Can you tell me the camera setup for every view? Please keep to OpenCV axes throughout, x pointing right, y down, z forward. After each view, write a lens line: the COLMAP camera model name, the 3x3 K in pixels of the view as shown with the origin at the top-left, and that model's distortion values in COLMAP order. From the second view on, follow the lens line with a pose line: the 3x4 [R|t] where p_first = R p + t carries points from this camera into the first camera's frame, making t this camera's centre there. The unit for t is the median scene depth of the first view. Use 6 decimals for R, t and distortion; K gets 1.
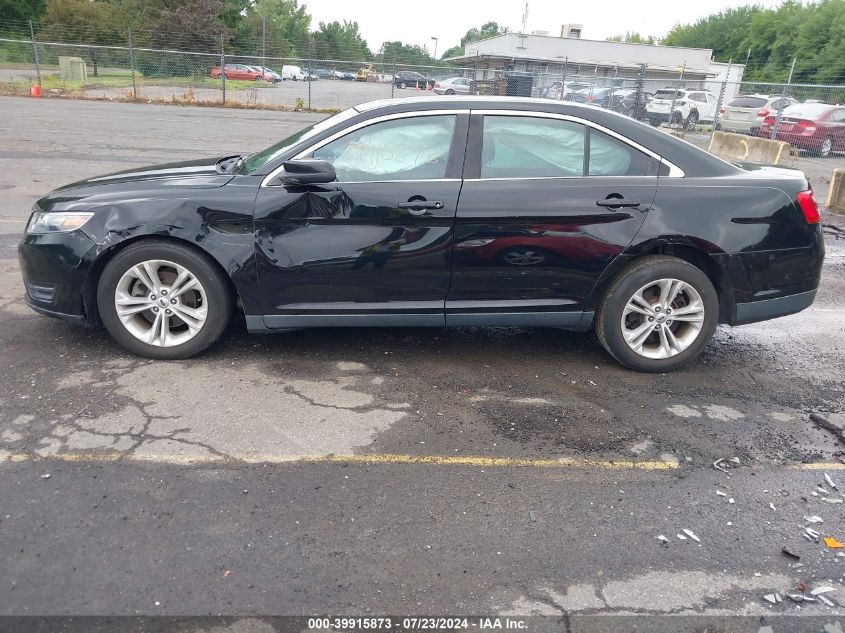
lens RADIAL K [[628.9, 0, 405.8], [0, 628.9, 314.5], [0, 0, 1]] dist [0.036302, -0.057295]
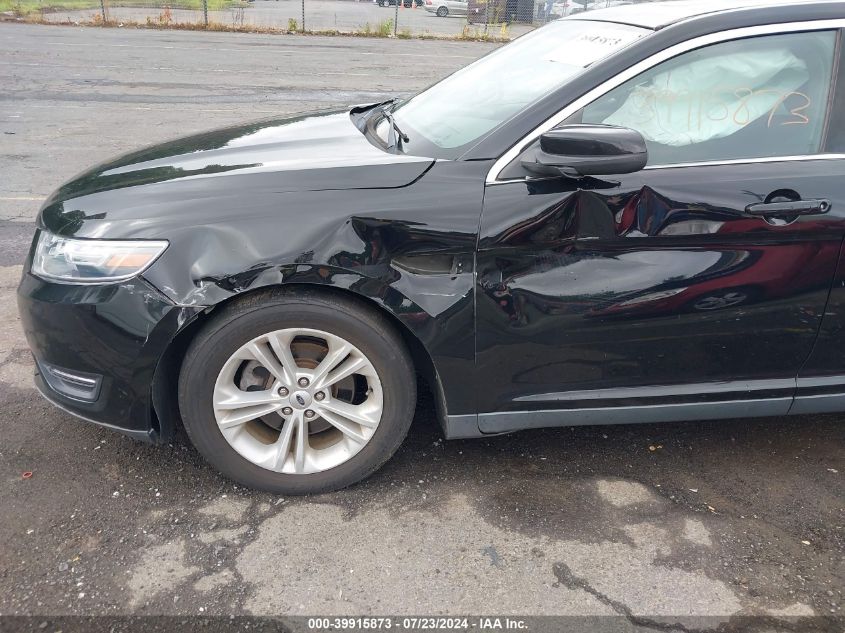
lens RADIAL K [[628.9, 0, 405.8], [0, 628.9, 314.5], [0, 0, 1]] dist [0.036302, -0.057295]
pose [[0.999151, -0.027876, 0.030322, -0.308073], [0.024450, 0.993849, 0.108009, -0.147571], [-0.033146, -0.107176, 0.993687, 0.466091]]
